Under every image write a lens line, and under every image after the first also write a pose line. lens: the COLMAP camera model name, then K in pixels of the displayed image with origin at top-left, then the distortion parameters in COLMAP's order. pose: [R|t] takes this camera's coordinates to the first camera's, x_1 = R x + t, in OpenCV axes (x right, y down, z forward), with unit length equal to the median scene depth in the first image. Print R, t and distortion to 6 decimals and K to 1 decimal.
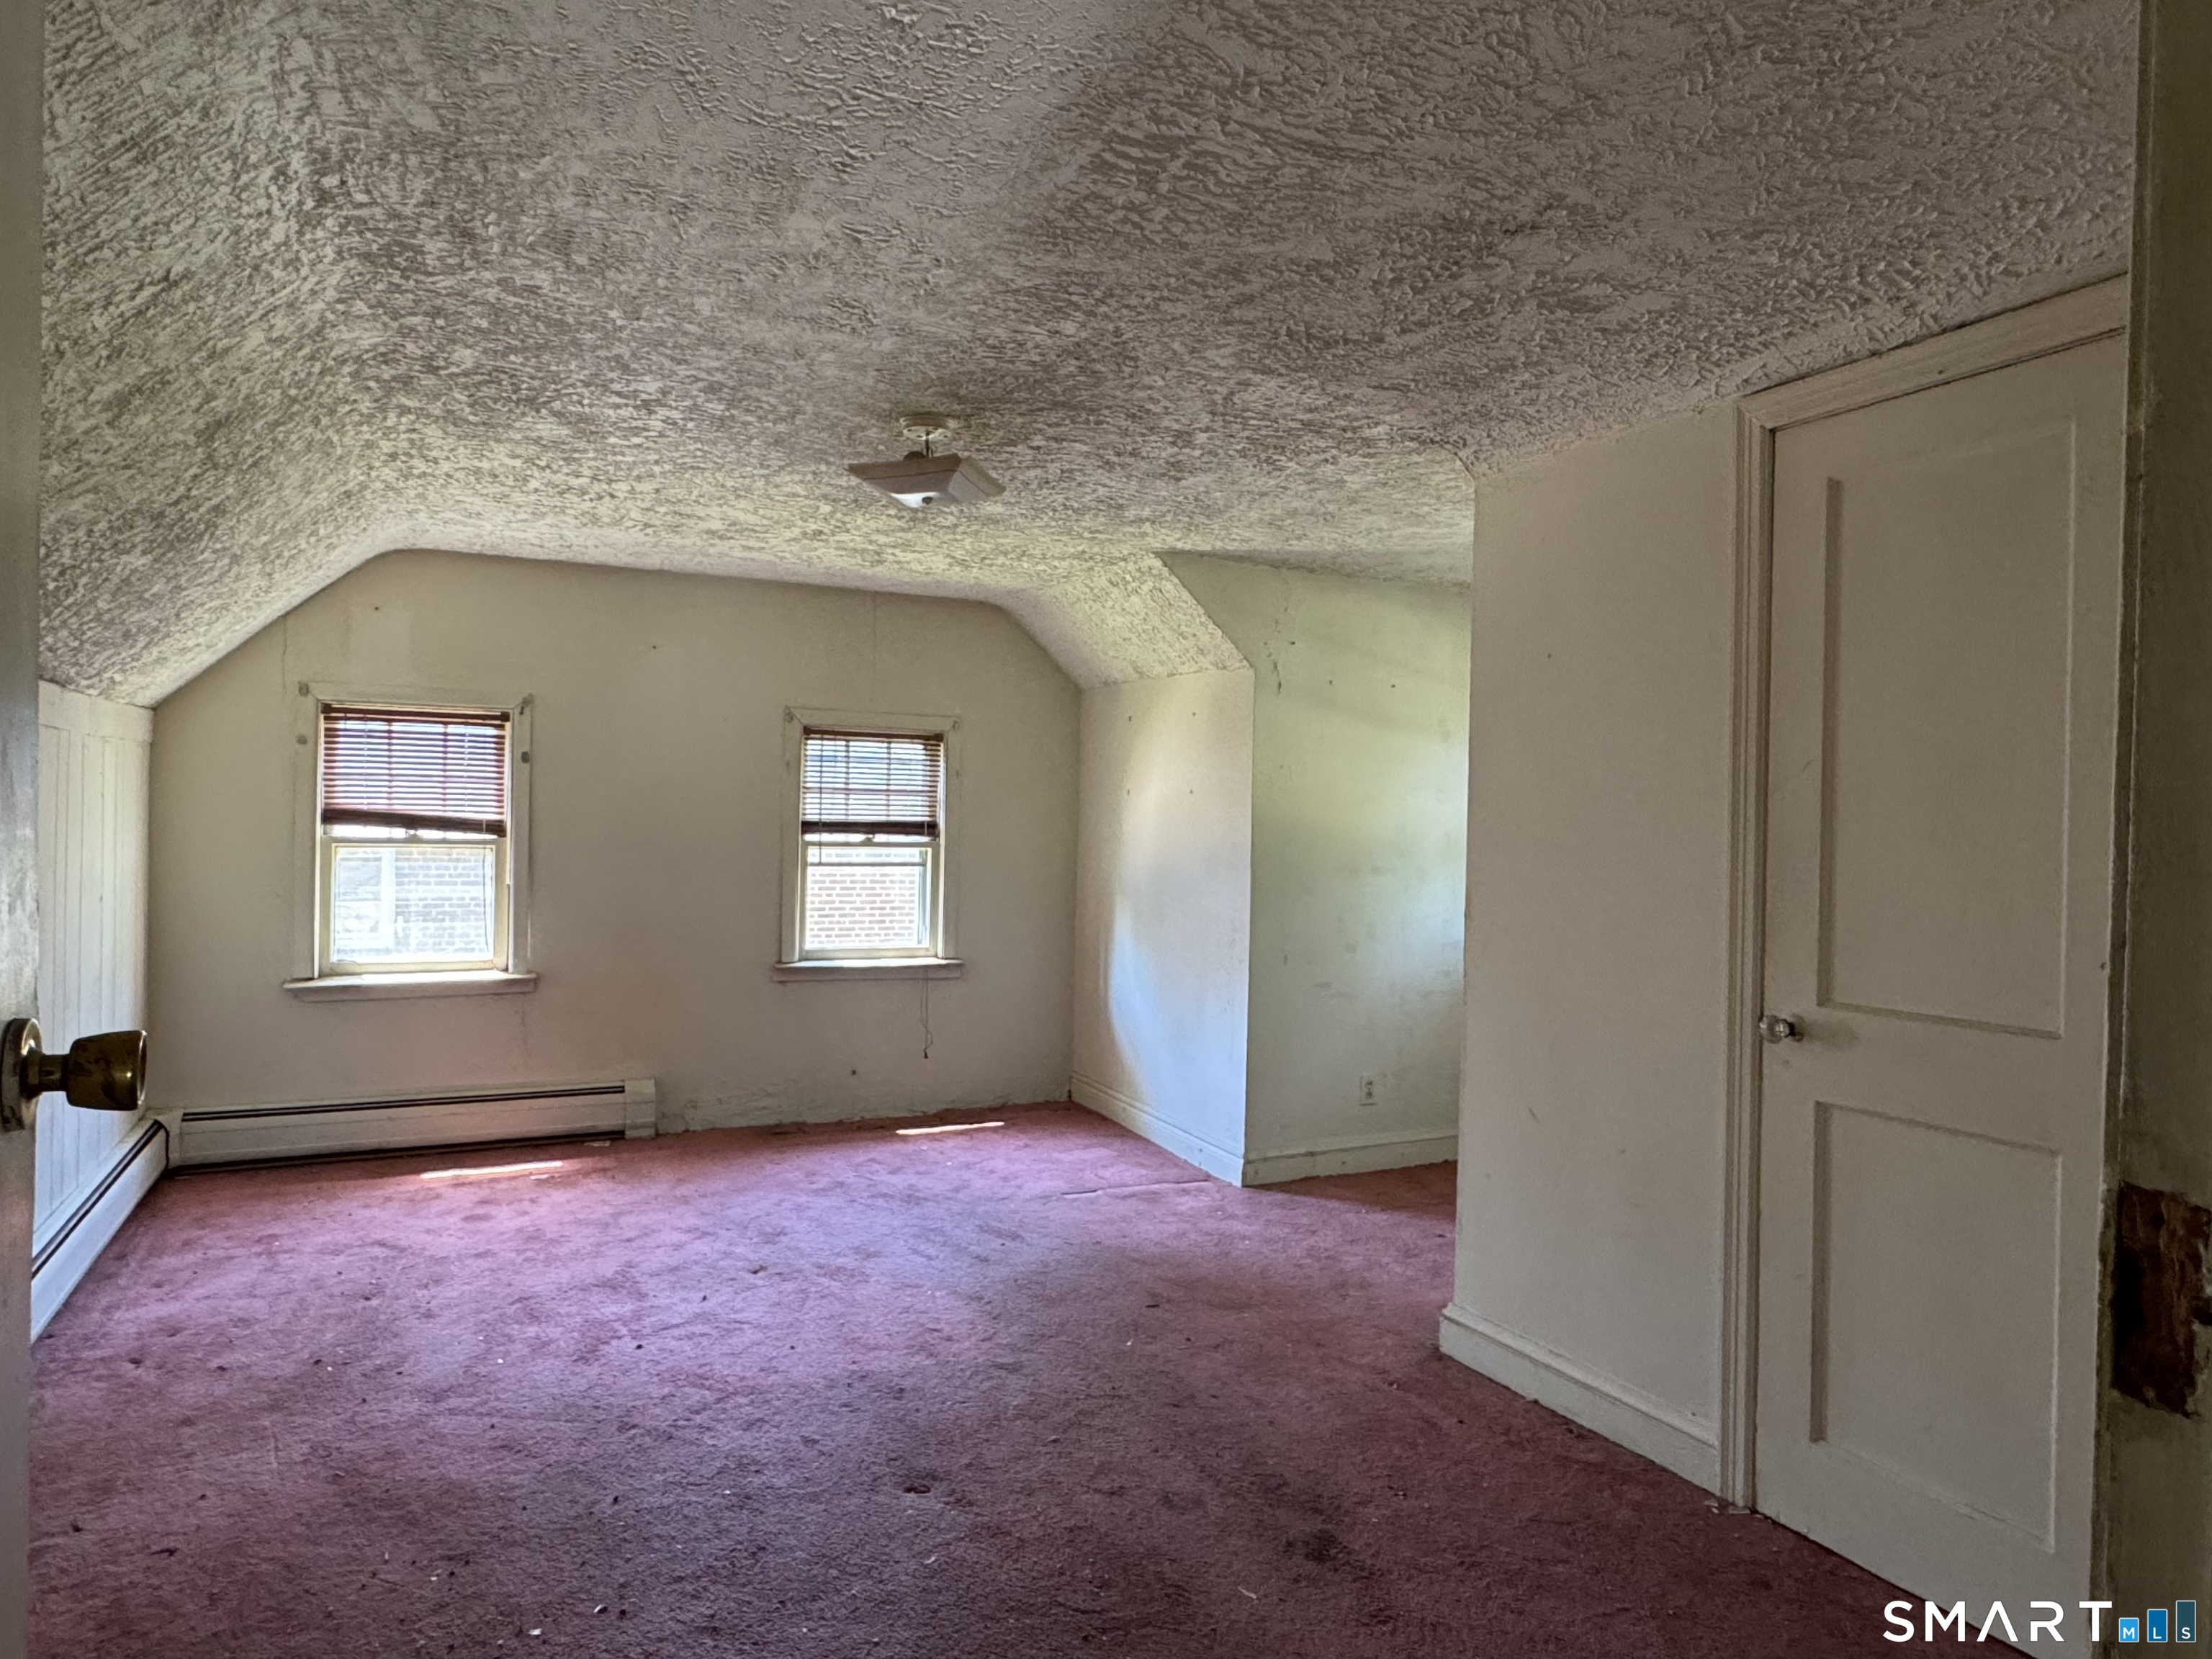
lens RADIAL K [[1350.3, 0, 1095.4], [0, 1350.3, 834.3], [0, 0, 1]] dist [-0.001458, 0.001062]
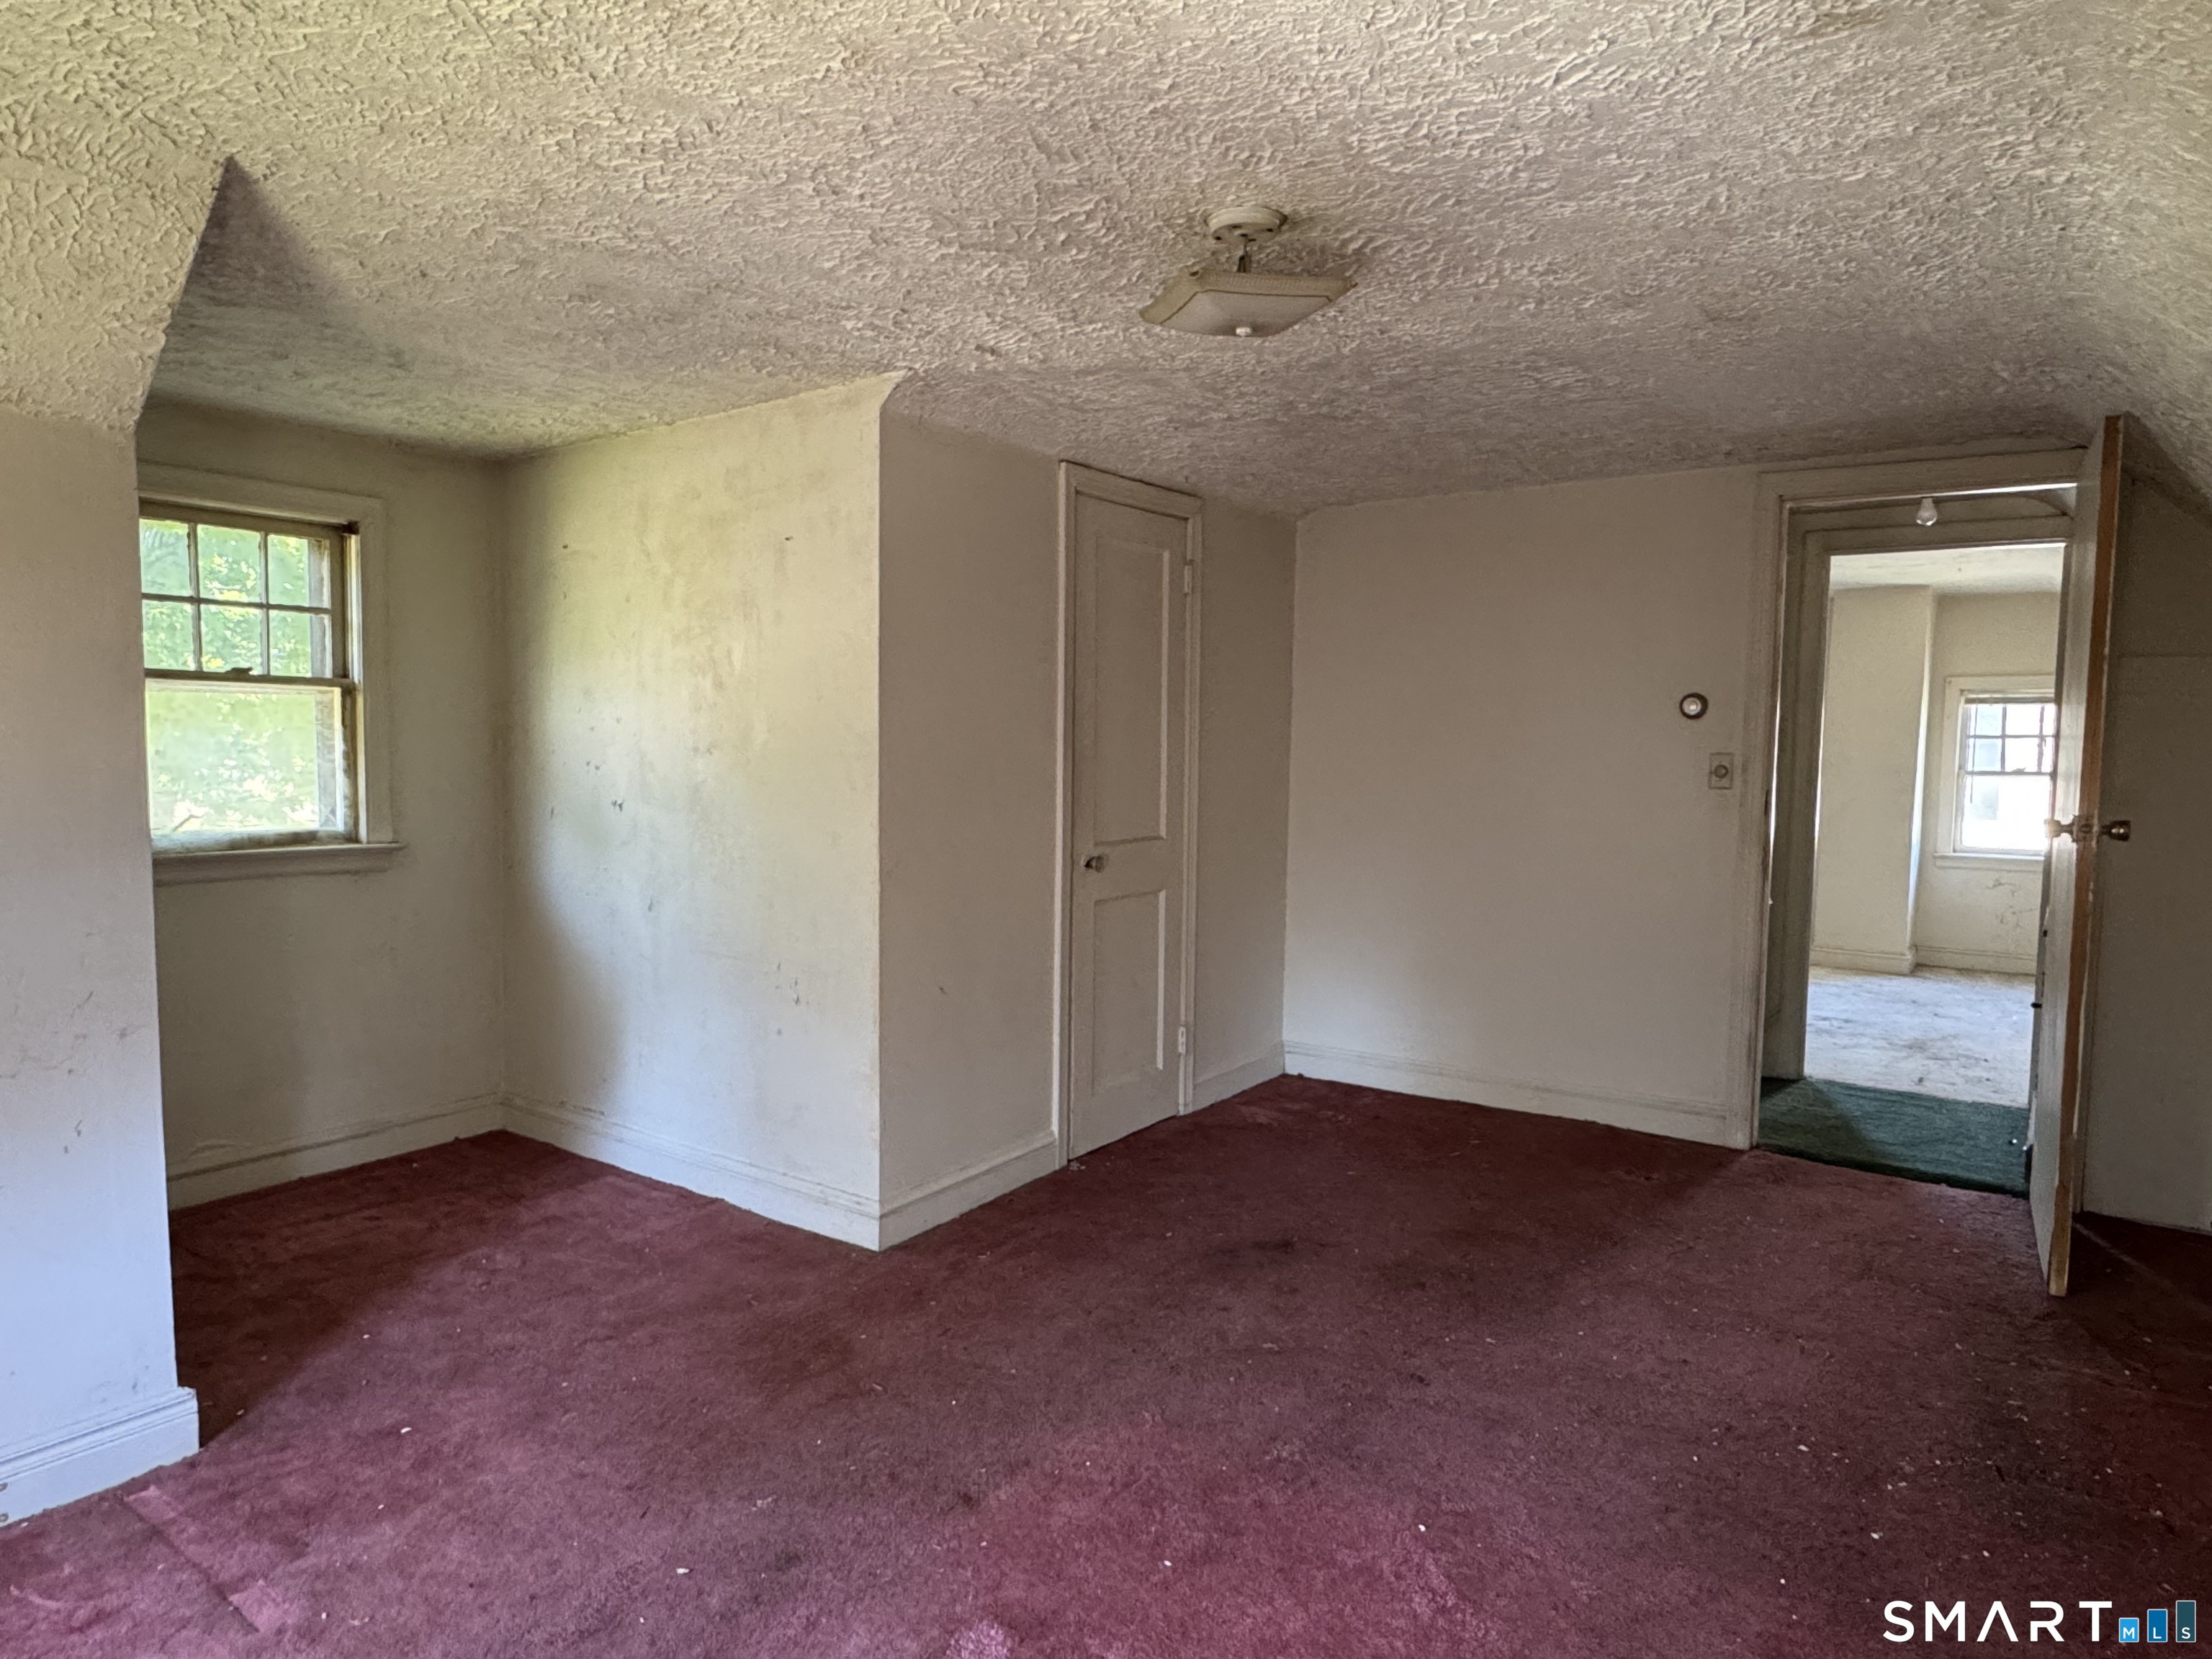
lens RADIAL K [[1350.3, 0, 1095.4], [0, 1350.3, 834.3], [0, 0, 1]] dist [-0.001458, 0.001062]
pose [[-0.487848, -0.085827, 0.868699, -0.749464], [-0.008034, 0.995554, 0.093848, -0.038381], [-0.872892, 0.038805, -0.486369, 1.442340]]
